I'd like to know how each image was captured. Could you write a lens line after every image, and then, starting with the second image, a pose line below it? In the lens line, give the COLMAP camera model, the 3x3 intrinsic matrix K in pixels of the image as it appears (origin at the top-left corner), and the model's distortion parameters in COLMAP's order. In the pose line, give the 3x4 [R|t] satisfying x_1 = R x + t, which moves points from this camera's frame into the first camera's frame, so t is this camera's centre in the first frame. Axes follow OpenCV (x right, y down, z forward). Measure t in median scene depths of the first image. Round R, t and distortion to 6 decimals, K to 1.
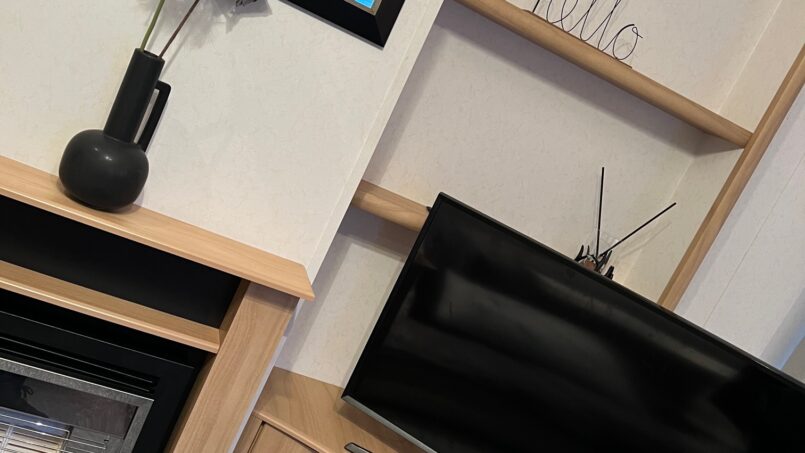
lens RADIAL K [[603.3, 0, 402.5], [0, 603.3, 226.5], [0, 0, 1]] dist [0.077648, -0.003840]
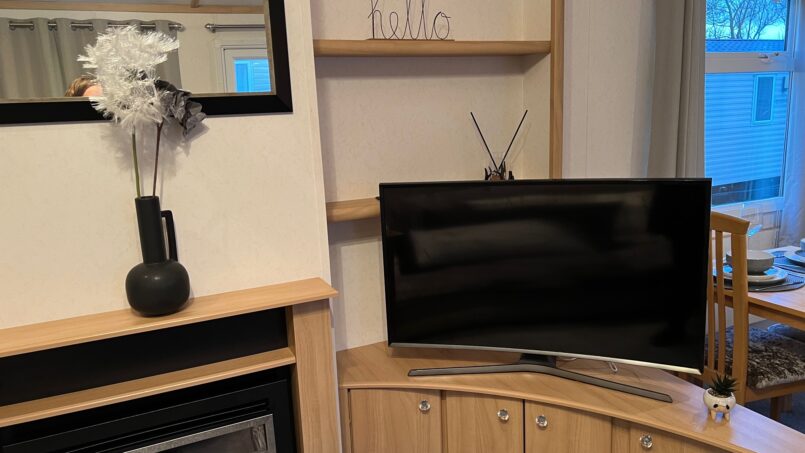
lens RADIAL K [[603.3, 0, 402.5], [0, 603.3, 226.5], [0, 0, 1]] dist [0.077648, -0.003840]
pose [[0.869435, -0.486923, 0.083601, -0.055005], [0.484862, 0.873443, 0.044785, -0.006604], [-0.094828, 0.001598, 0.995492, -0.388991]]
